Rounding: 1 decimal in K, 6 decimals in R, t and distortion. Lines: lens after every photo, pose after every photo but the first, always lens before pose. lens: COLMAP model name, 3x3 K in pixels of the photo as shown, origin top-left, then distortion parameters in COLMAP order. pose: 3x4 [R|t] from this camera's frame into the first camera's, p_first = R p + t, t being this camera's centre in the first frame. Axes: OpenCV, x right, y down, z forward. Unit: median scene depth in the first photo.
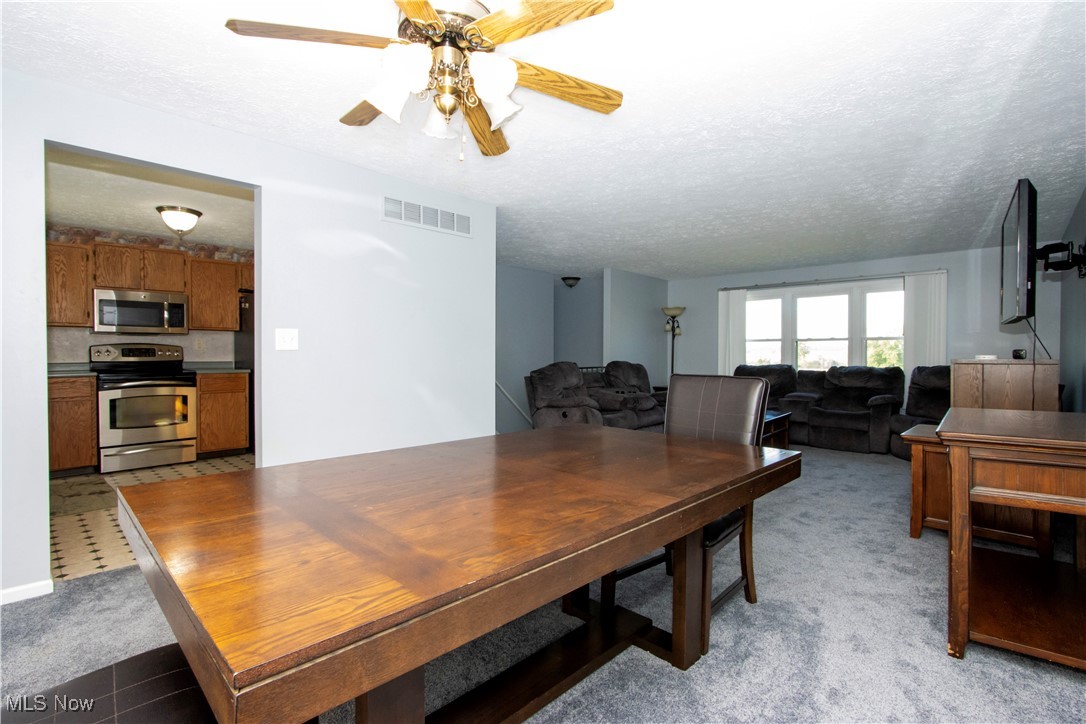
lens RADIAL K [[511.0, 0, 543.0], [0, 511.0, 362.0], [0, 0, 1]] dist [-0.011080, -0.000875]
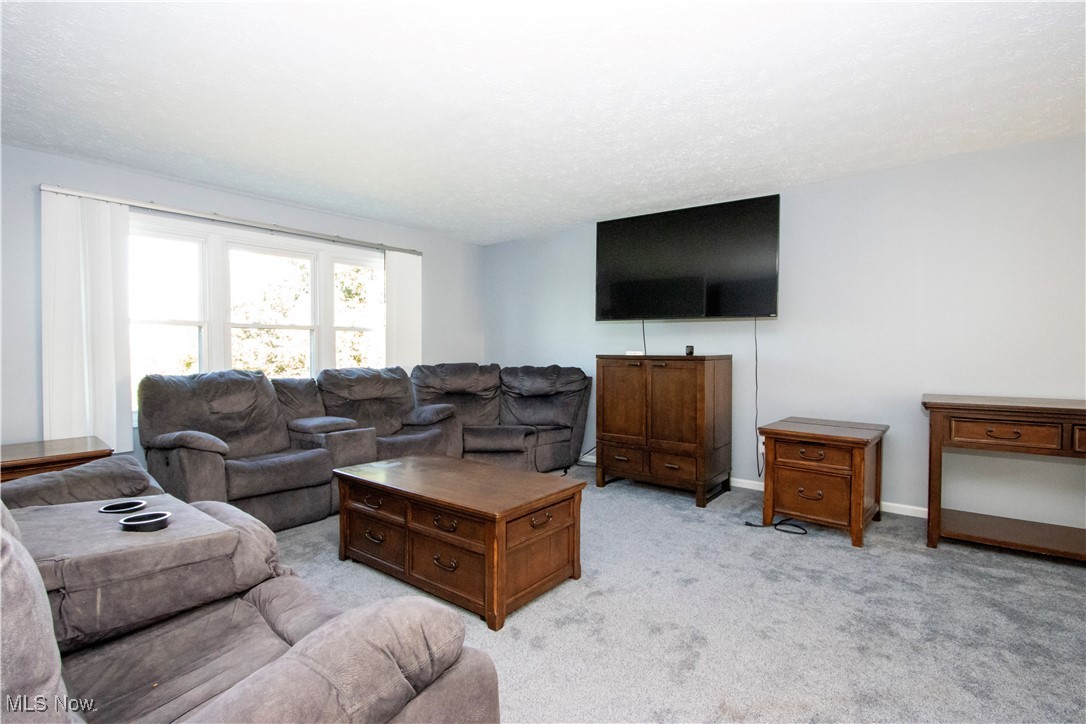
lens RADIAL K [[511.0, 0, 543.0], [0, 511.0, 362.0], [0, 0, 1]] dist [-0.011080, -0.000875]
pose [[-0.087561, -0.024451, 0.995859, -0.080692], [0.016889, 0.999519, 0.026026, -0.012972], [-0.996016, 0.019098, -0.087106, 0.713272]]
